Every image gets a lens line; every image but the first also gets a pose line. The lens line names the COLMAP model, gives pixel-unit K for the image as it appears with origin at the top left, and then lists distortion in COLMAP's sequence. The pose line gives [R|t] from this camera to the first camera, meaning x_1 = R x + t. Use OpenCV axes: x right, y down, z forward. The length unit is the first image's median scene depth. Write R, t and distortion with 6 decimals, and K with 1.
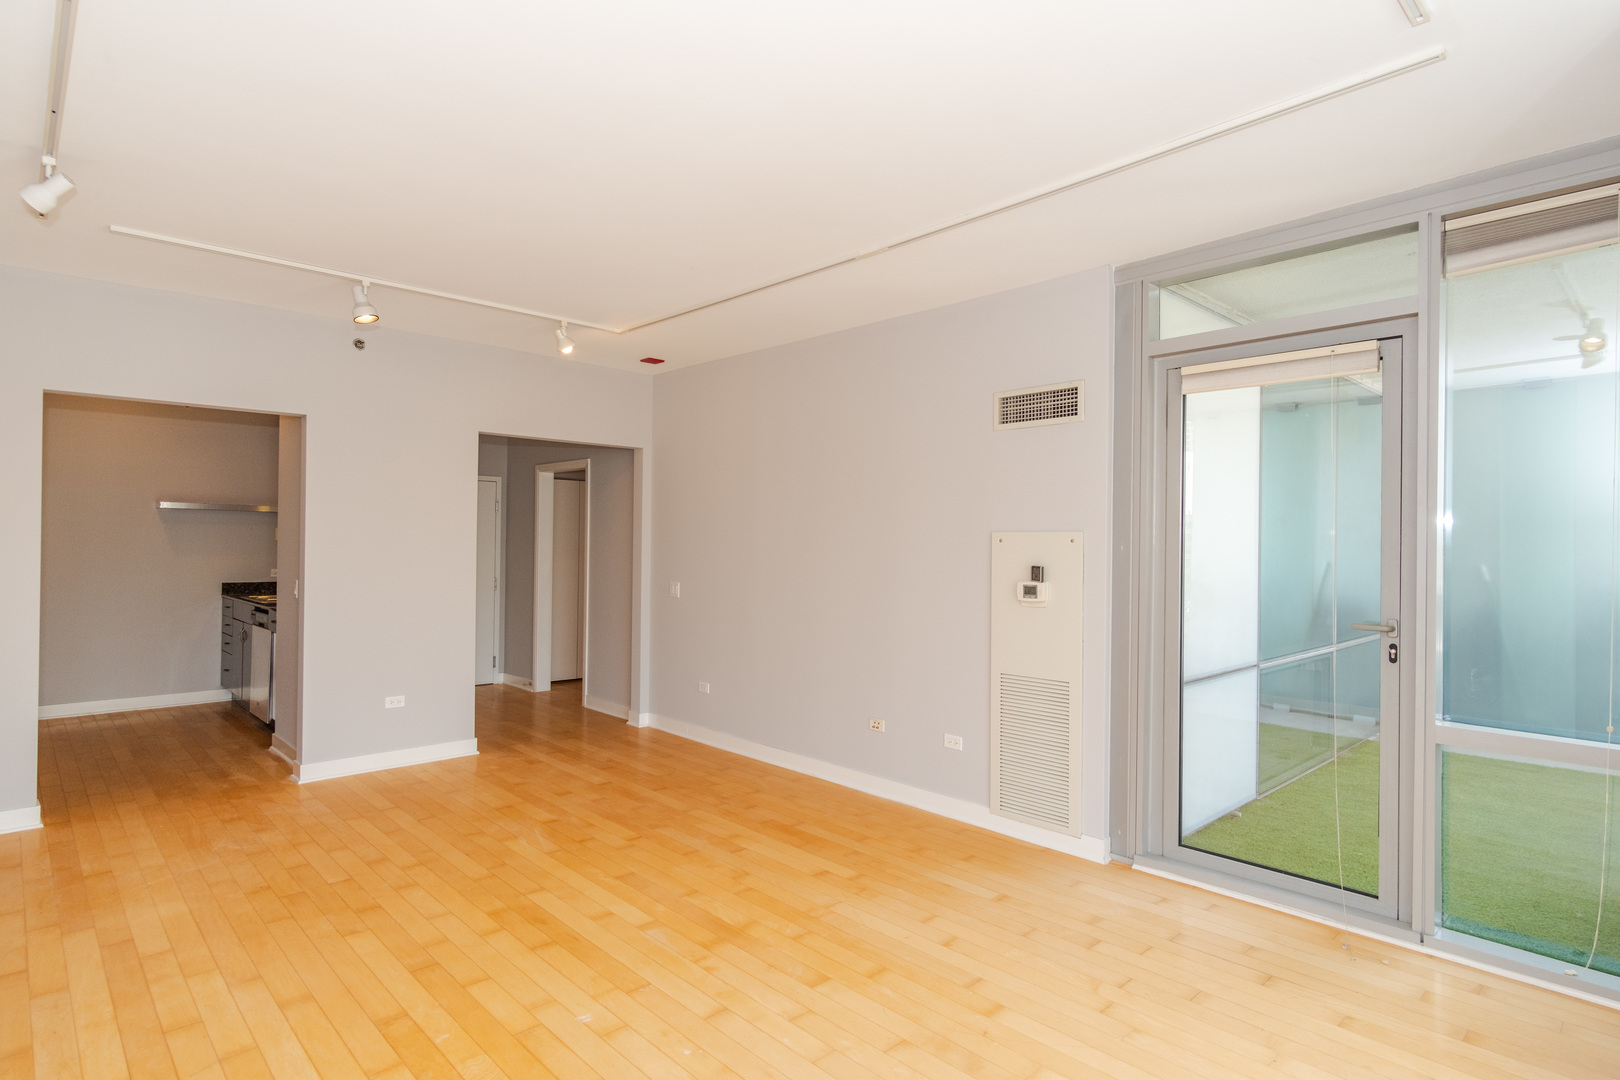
lens RADIAL K [[845.8, 0, 814.7], [0, 845.8, 542.1], [0, 0, 1]] dist [0.004005, 0.002192]
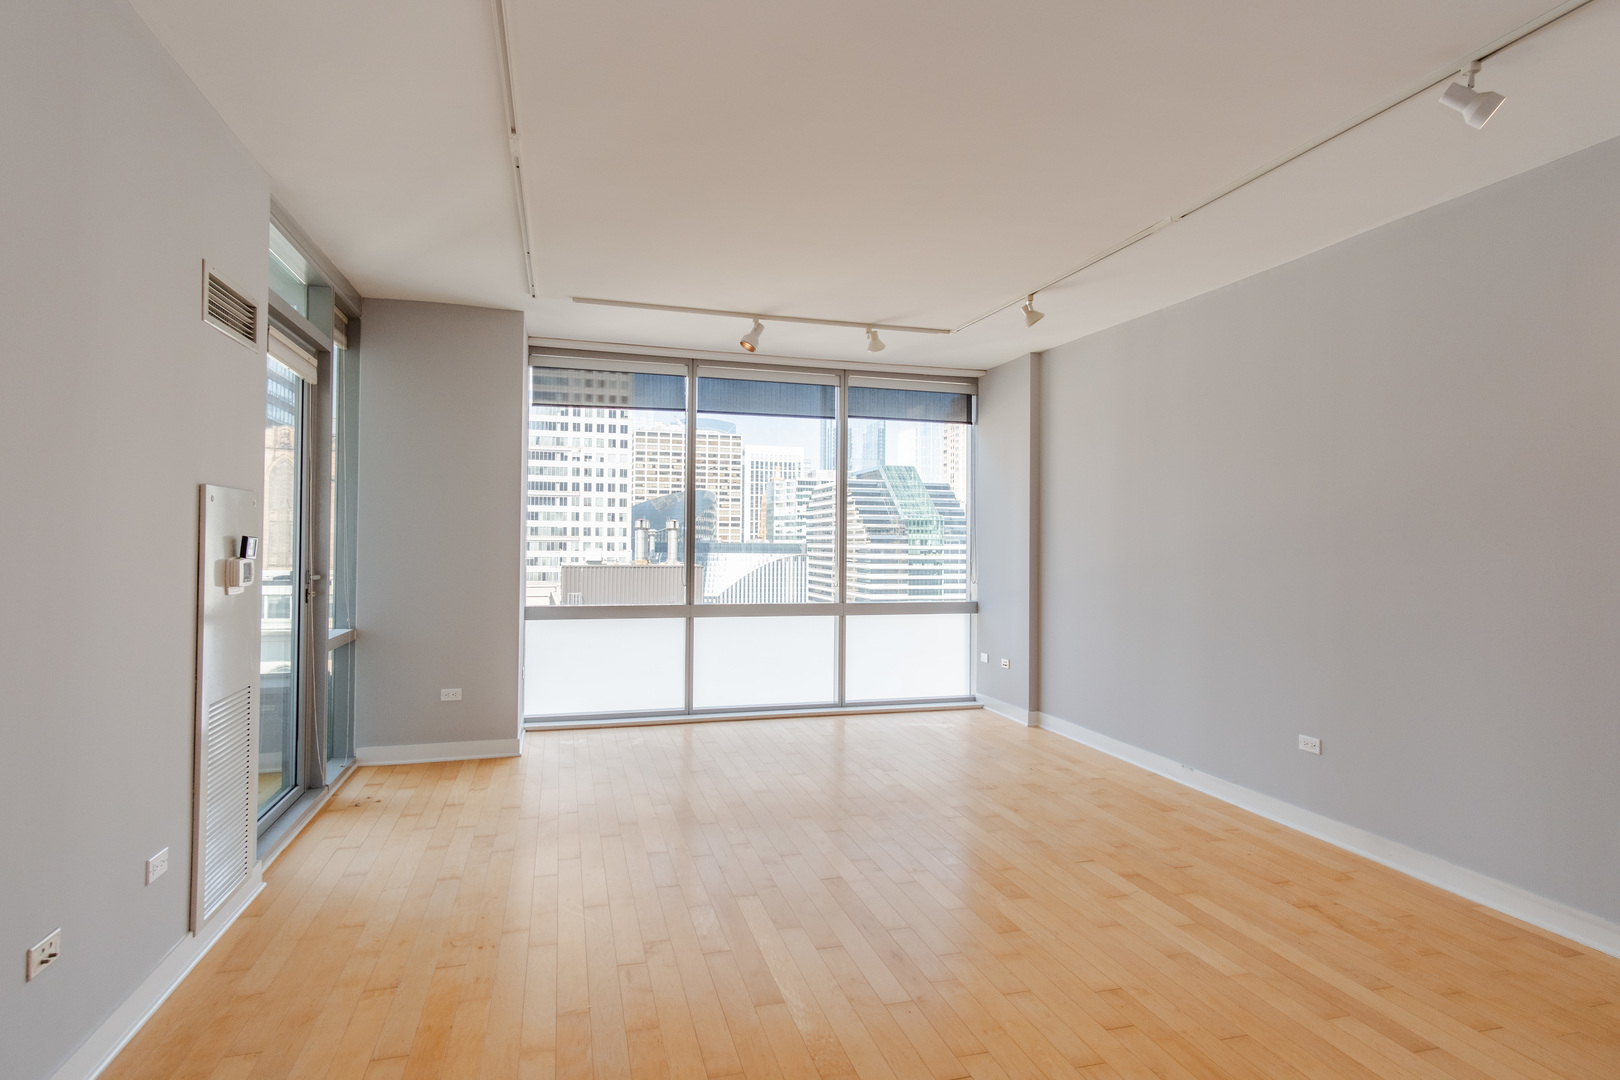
lens RADIAL K [[845.8, 0, 812.9], [0, 845.8, 538.5], [0, 0, 1]] dist [0.004005, 0.002192]
pose [[-0.888679, -0.017218, 0.458206, -0.681971], [-0.022563, 0.999726, -0.006192, 0.033496], [-0.457973, -0.015841, -0.888825, 1.945614]]
